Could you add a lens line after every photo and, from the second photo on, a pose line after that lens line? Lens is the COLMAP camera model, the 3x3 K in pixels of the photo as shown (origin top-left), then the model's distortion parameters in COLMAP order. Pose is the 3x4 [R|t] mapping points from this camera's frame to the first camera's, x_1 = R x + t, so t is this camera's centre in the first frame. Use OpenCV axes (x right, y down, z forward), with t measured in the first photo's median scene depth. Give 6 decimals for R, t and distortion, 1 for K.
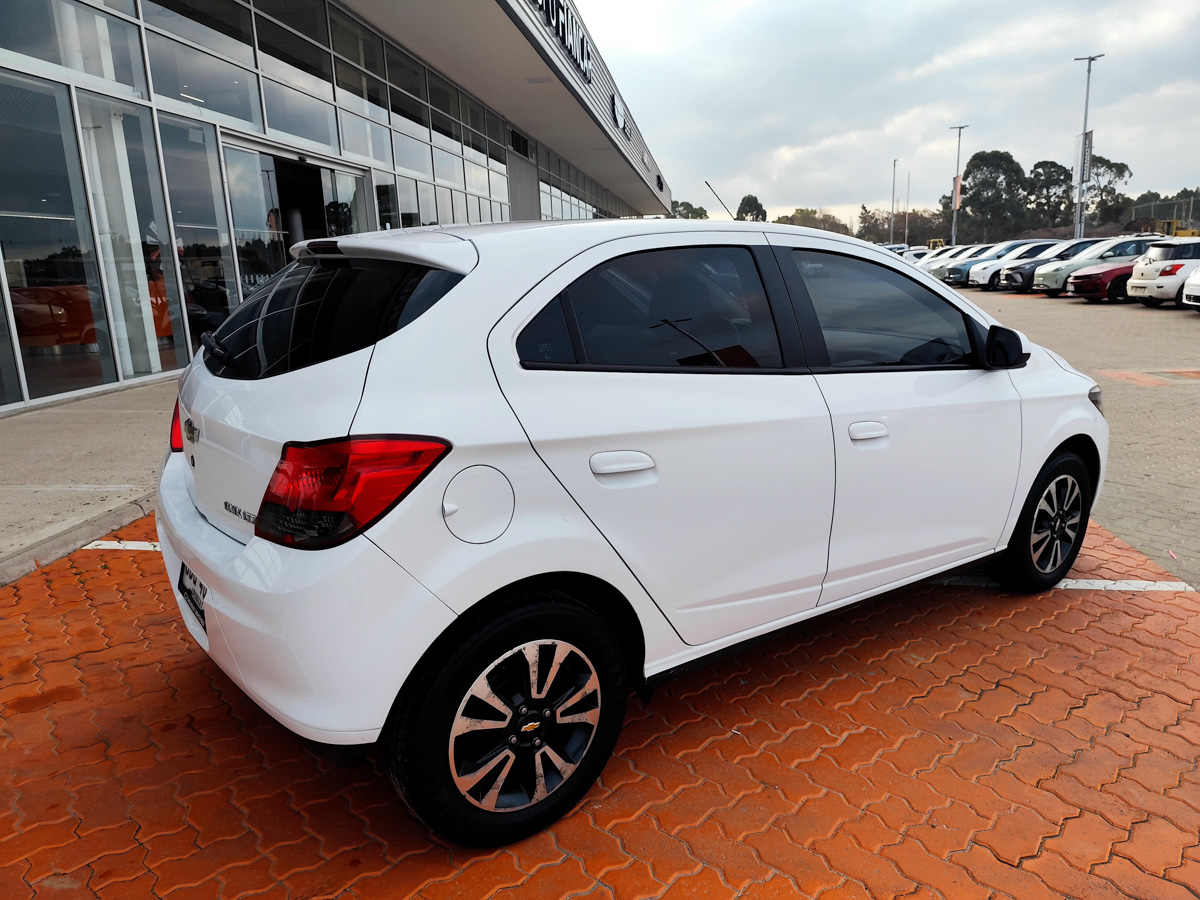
lens RADIAL K [[828.6, 0, 601.8], [0, 828.6, 447.0], [0, 0, 1]] dist [0.028276, -0.036553]
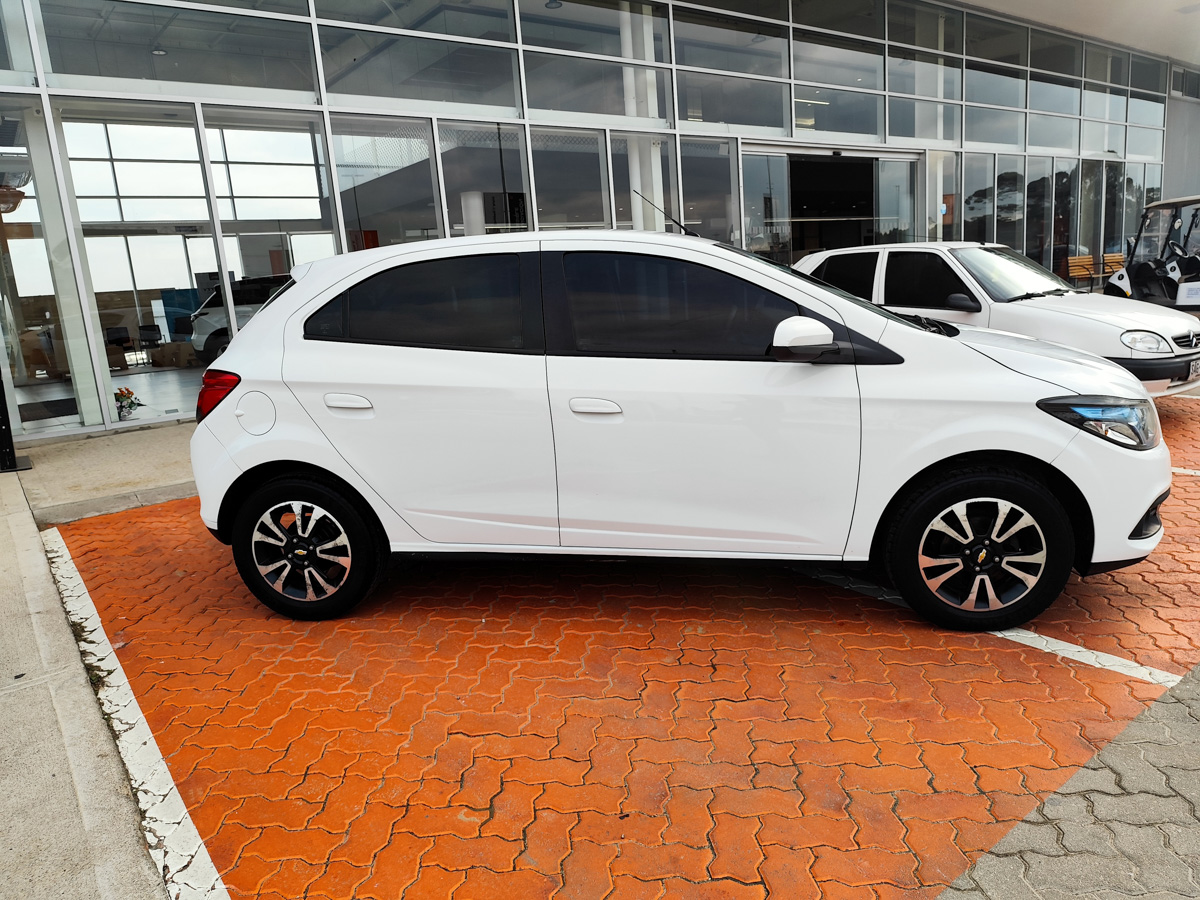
lens RADIAL K [[825.2, 0, 595.6], [0, 825.2, 453.6], [0, 0, 1]] dist [0.034639, -0.043816]
pose [[0.698085, 0.128017, -0.704478, 1.151610], [-0.107478, 0.991474, 0.073667, -0.038846], [0.707903, 0.024290, 0.705892, 0.179163]]
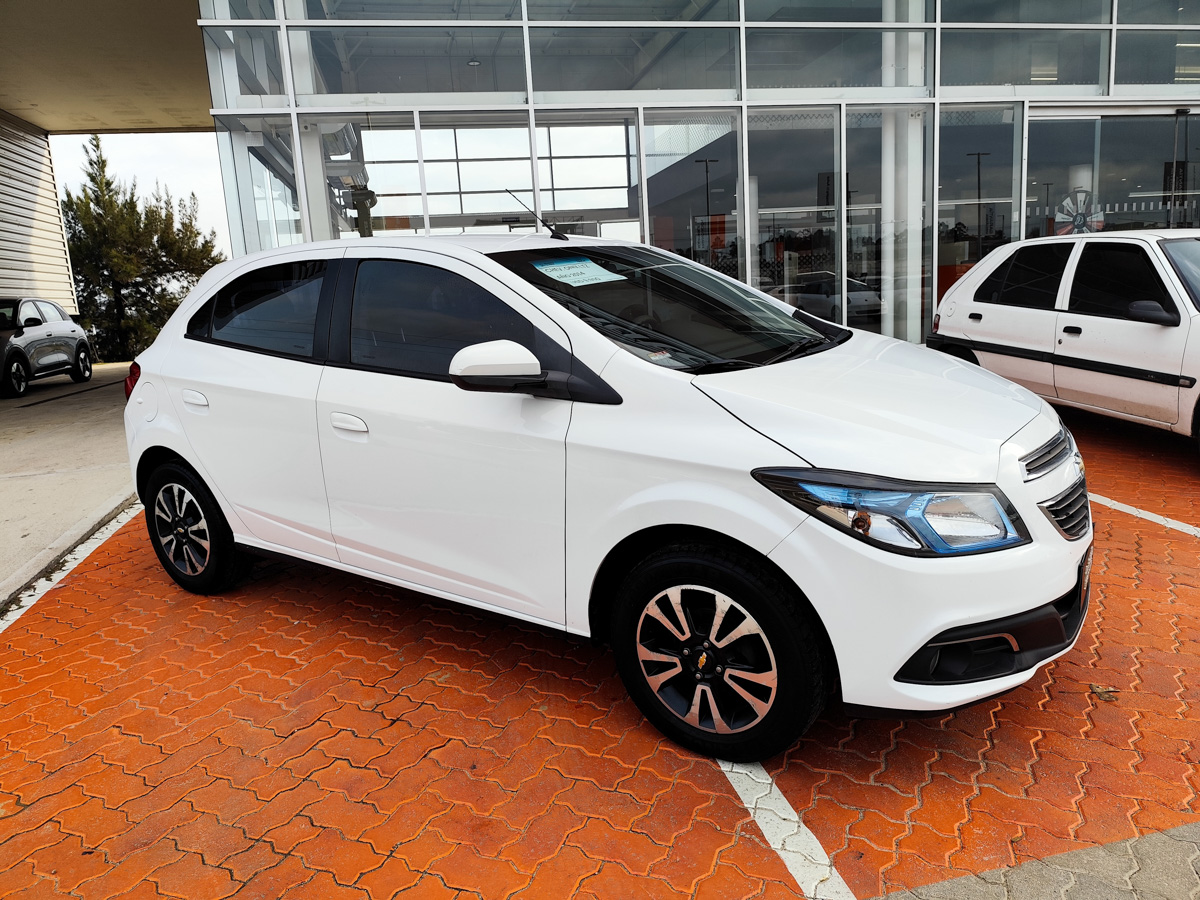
lens RADIAL K [[823.5, 0, 590.6], [0, 823.5, 446.0], [0, 0, 1]] dist [0.022336, -0.027516]
pose [[0.325936, 0.188962, -0.926315, 1.460188], [-0.157733, 0.976957, 0.143792, -0.199232], [0.932141, 0.099243, 0.348231, 0.920473]]
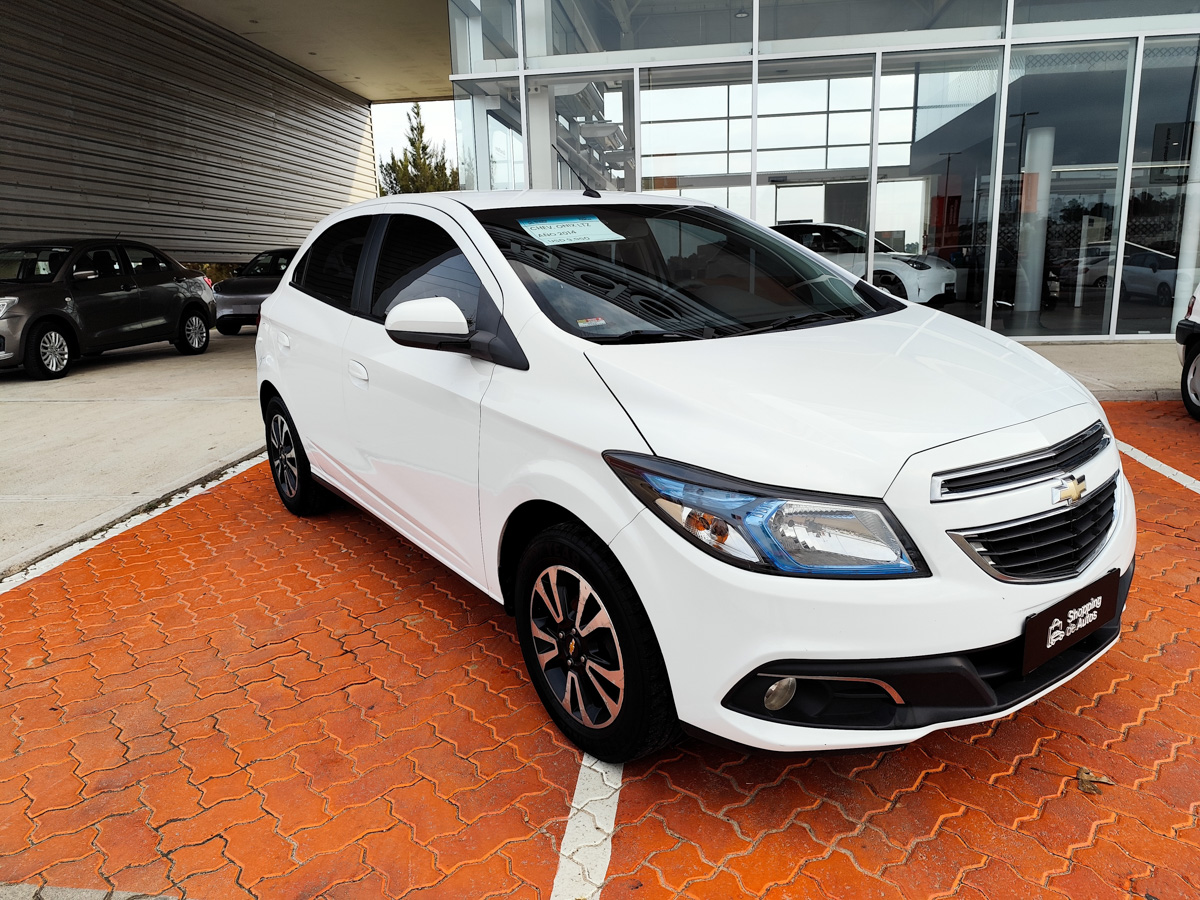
lens RADIAL K [[823.5, 0, 590.6], [0, 823.5, 446.0], [0, 0, 1]] dist [0.022336, -0.027516]
pose [[-0.015071, 0.246245, -0.969091, 1.483393], [-0.187827, 0.951250, 0.244632, -0.266809], [0.982087, 0.185708, 0.031915, 1.307607]]
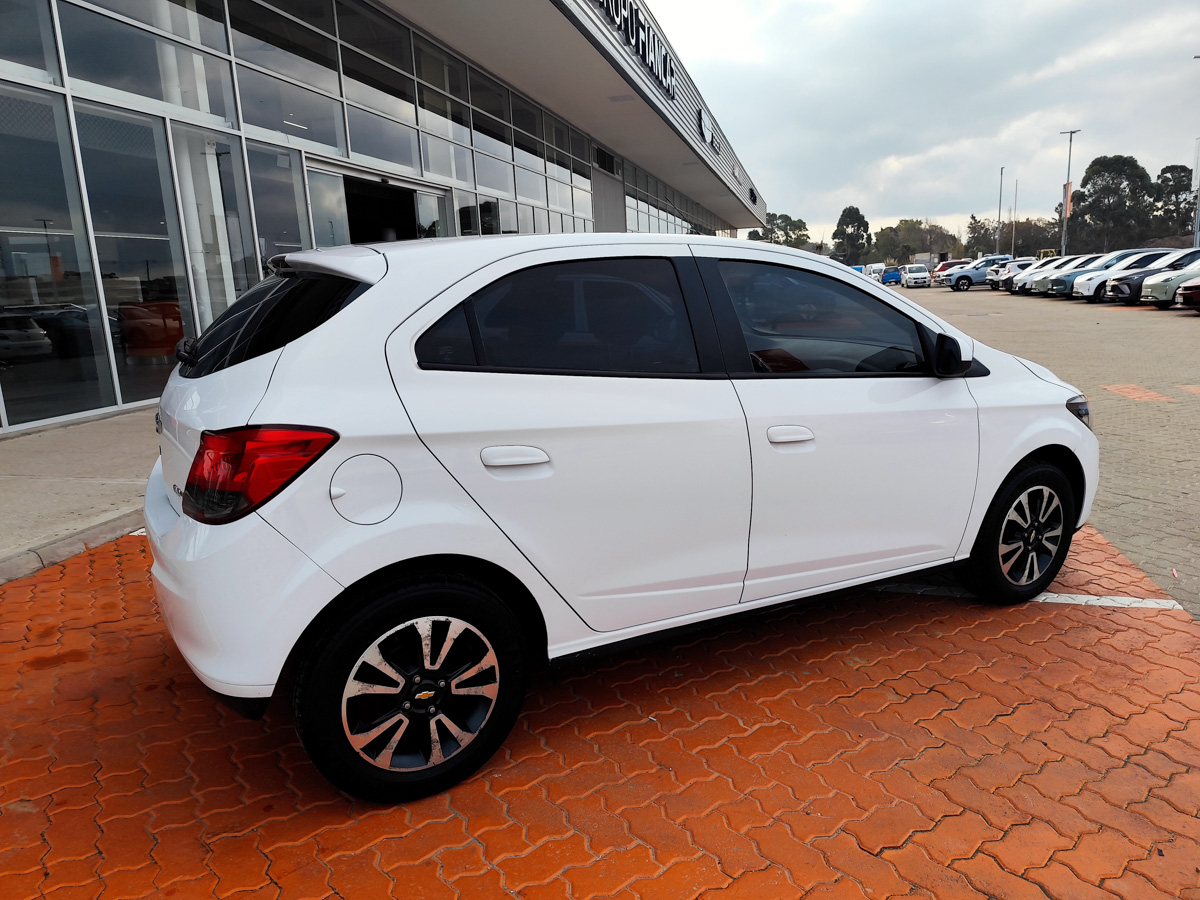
lens RADIAL K [[827.3, 0, 600.0], [0, 827.3, 450.0], [0, 0, 1]] dist [0.031575, -0.039527]
pose [[0.993014, 0.016874, -0.116781, 0.206217], [-0.018394, 0.999759, -0.011952, 0.016613], [0.116551, 0.014016, 0.993086, -0.052128]]
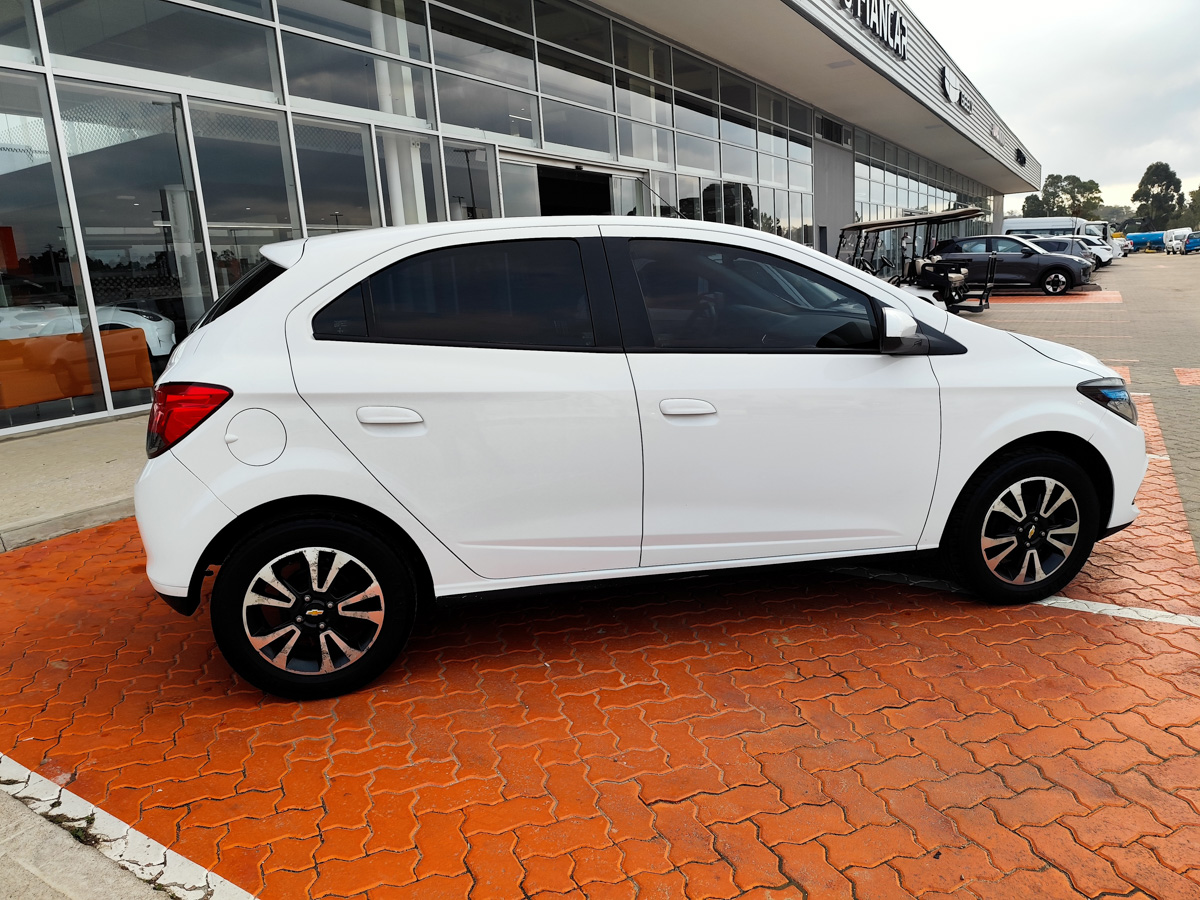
lens RADIAL K [[826.0, 0, 583.6], [0, 826.0, 438.7], [0, 0, 1]] dist [0.036773, -0.046280]
pose [[0.909396, 0.060232, -0.411546, 0.637569], [-0.060611, 0.998088, 0.012144, 0.015542], [0.411491, 0.013901, 0.911308, -0.019857]]
